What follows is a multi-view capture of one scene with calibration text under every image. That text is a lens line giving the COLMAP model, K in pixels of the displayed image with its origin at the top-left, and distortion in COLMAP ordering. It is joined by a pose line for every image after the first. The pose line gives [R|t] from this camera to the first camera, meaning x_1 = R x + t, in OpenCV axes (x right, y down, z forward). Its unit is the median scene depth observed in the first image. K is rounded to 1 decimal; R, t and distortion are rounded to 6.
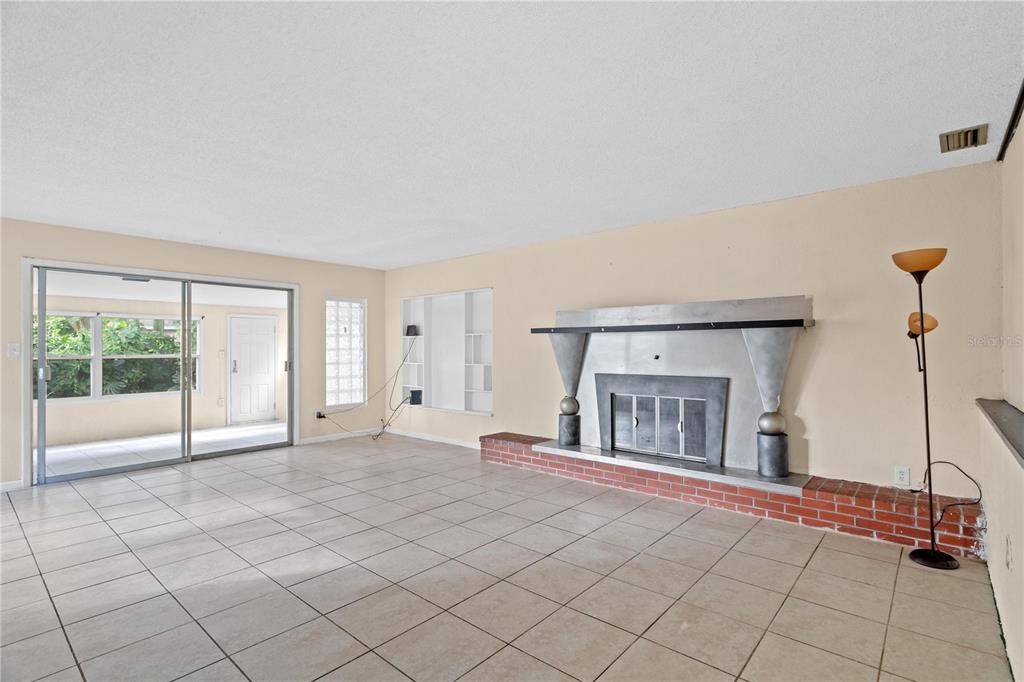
lens RADIAL K [[505.1, 0, 512.0], [0, 505.1, 341.0], [0, 0, 1]] dist [0.000319, 0.000223]
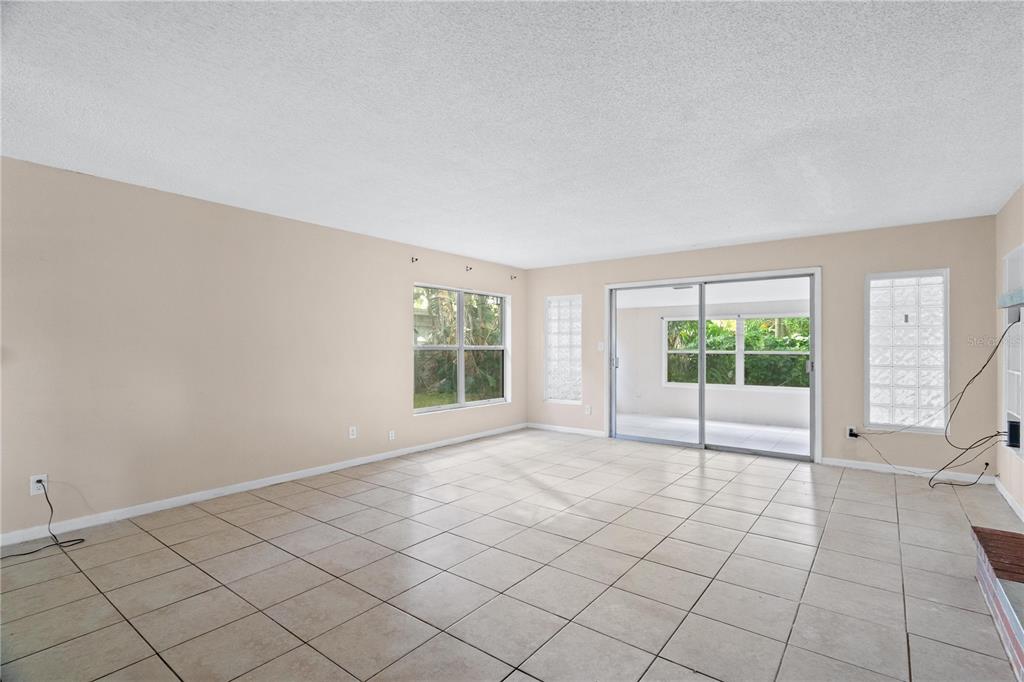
lens RADIAL K [[482.1, 0, 512.0], [0, 482.1, 341.0], [0, 0, 1]] dist [0.016554, -0.000317]
pose [[0.055531, -0.006775, -0.998434, 0.333890], [0.016048, 0.999854, -0.005892, 0.004843], [0.998328, -0.015696, 0.055631, 0.464664]]
